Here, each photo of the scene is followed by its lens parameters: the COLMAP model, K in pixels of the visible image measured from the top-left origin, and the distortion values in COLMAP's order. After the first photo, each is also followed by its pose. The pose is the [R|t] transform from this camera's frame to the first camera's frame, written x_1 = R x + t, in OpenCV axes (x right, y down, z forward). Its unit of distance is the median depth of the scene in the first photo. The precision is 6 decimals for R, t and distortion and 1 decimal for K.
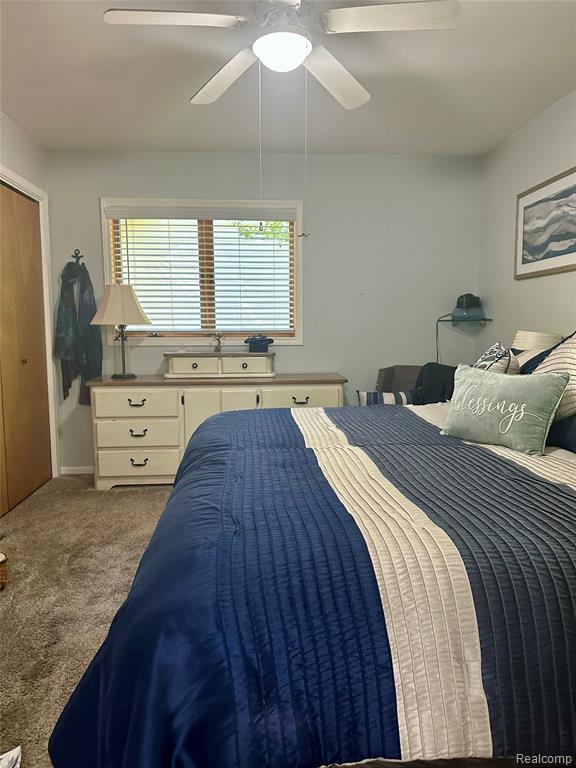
lens RADIAL K [[532.6, 0, 287.8], [0, 532.6, 388.7], [0, 0, 1]] dist [0.128716, -0.195692]
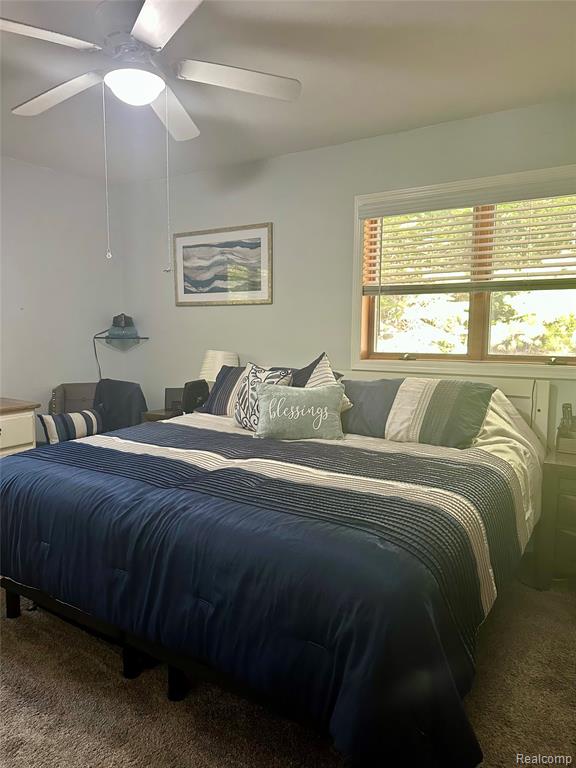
lens RADIAL K [[532.6, 0, 287.8], [0, 532.6, 388.7], [0, 0, 1]] dist [0.128716, -0.195692]
pose [[0.603458, -0.078256, 0.793546, -0.388443], [0.085865, 0.995763, 0.032901, -0.039604], [-0.792758, 0.048284, 0.607621, 0.107959]]
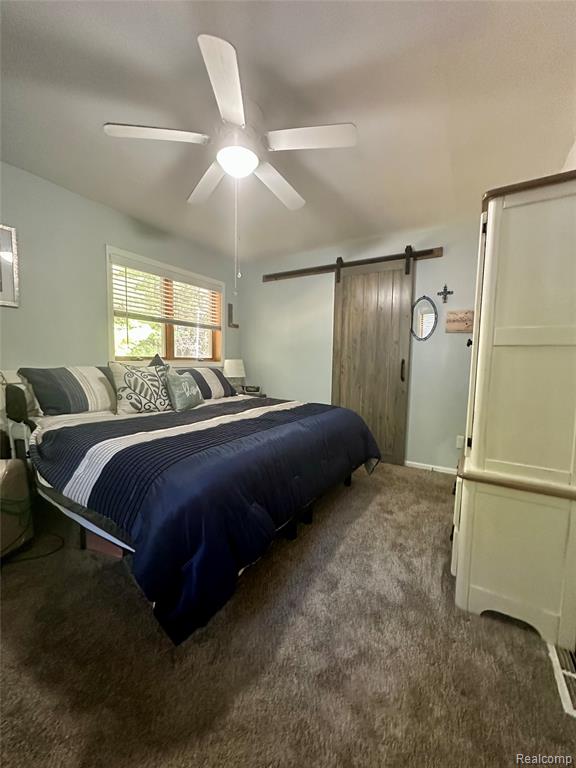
lens RADIAL K [[306.5, 0, 288.0], [0, 306.5, 384.0], [0, 0, 1]] dist [-0.000899, -0.000054]
pose [[-0.800132, -0.058864, 0.596929, -0.367707], [0.051618, 0.984724, 0.166296, -0.095901], [-0.597599, 0.163871, -0.784870, 0.932883]]
